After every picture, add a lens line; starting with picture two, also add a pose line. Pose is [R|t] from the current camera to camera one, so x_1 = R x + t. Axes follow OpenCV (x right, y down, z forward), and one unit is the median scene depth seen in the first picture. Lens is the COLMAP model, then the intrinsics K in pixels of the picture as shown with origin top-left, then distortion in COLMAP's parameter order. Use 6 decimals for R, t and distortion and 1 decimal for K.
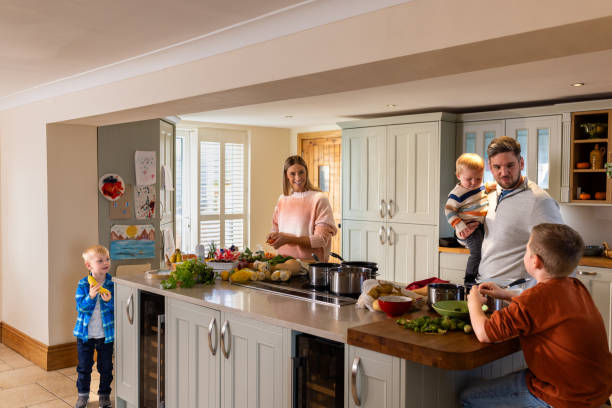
lens RADIAL K [[542.9, 0, 306.0], [0, 542.9, 204.0], [0, 0, 1]] dist [-0.001246, -0.002806]
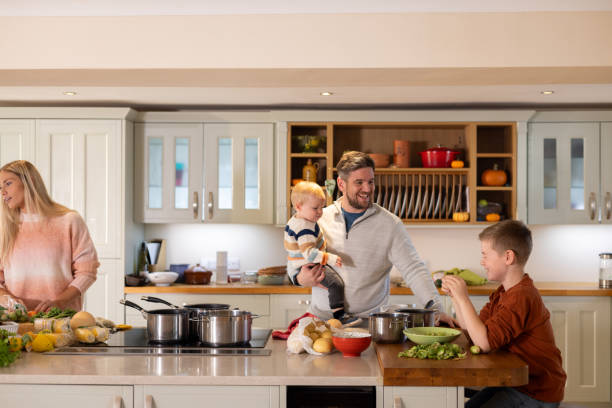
lens RADIAL K [[751.2, 0, 306.0], [0, 751.2, 204.0], [0, 0, 1]] dist [0.026502, 0.017369]
pose [[0.757689, -0.000531, 0.652616, -0.288388], [0.024651, 0.999309, -0.027807, -0.000364], [-0.652150, 0.037157, 0.757179, 0.058468]]
